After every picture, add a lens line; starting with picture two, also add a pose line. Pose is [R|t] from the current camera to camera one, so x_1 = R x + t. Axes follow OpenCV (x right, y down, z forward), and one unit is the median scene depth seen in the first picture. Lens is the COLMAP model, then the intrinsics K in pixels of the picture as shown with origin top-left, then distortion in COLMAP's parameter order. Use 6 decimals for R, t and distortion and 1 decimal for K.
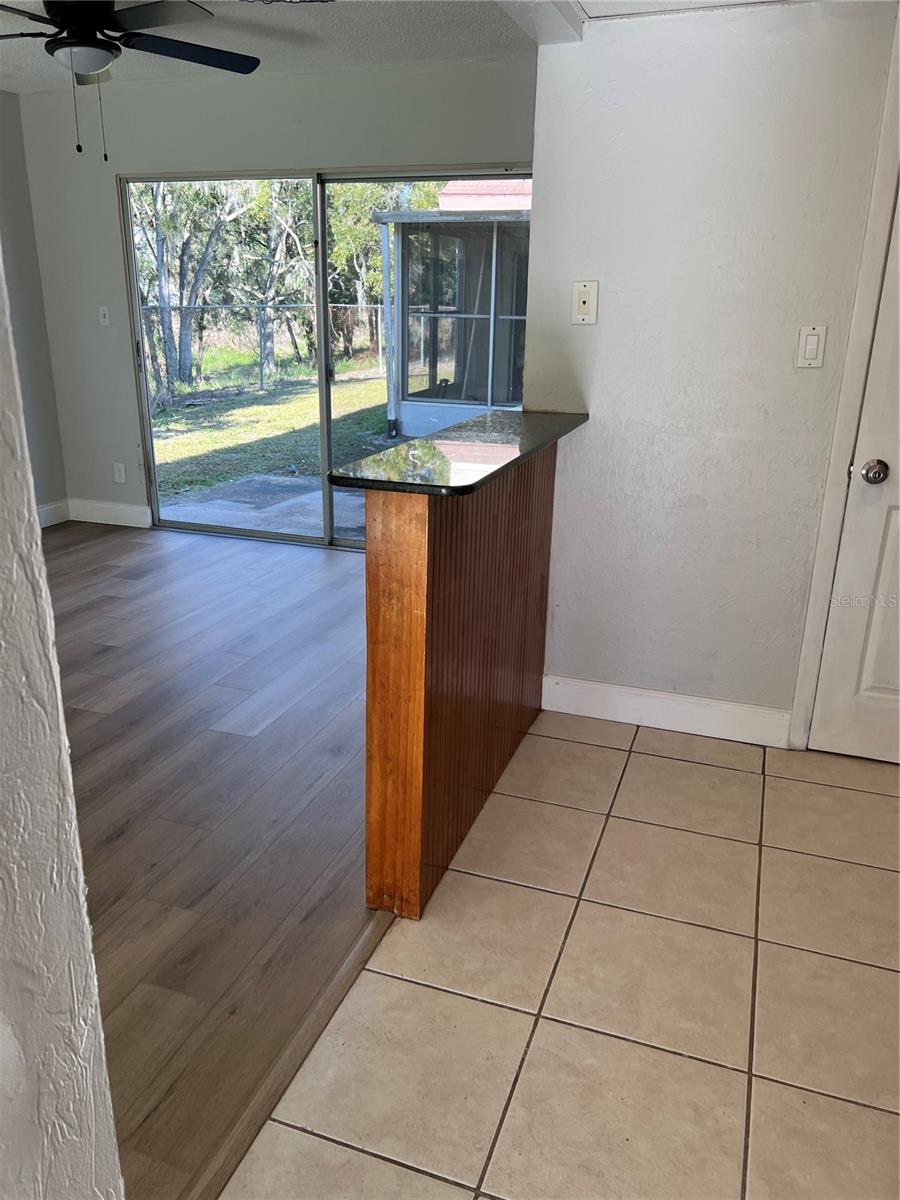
lens RADIAL K [[903.2, 0, 446.0], [0, 903.2, 596.5], [0, 0, 1]] dist [0.092833, -0.128064]
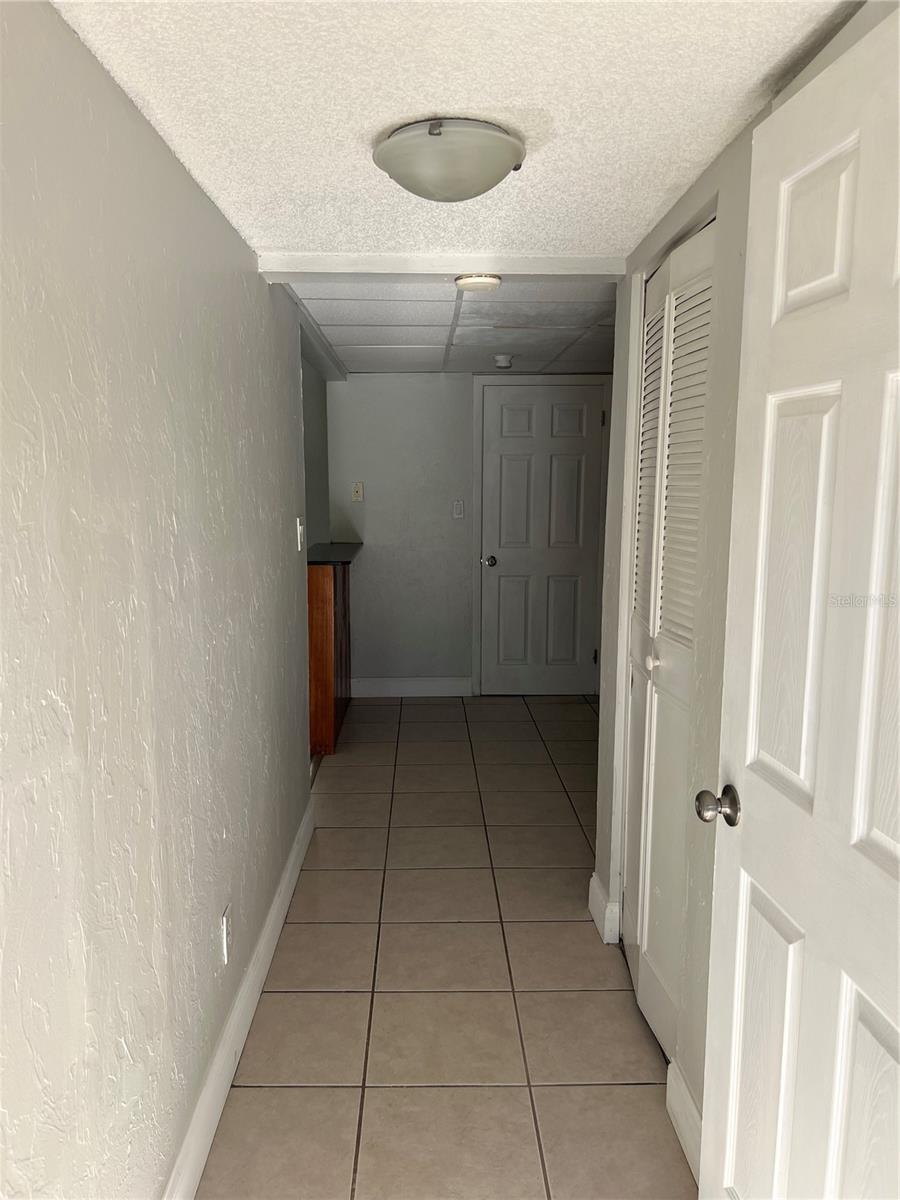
lens RADIAL K [[903.2, 0, 446.0], [0, 903.2, 596.5], [0, 0, 1]] dist [0.092833, -0.128064]
pose [[0.932581, -0.066093, 0.354858, -0.398697], [0.128160, 0.979670, -0.154344, 0.256838], [-0.337442, 0.189416, 0.922092, -0.921638]]
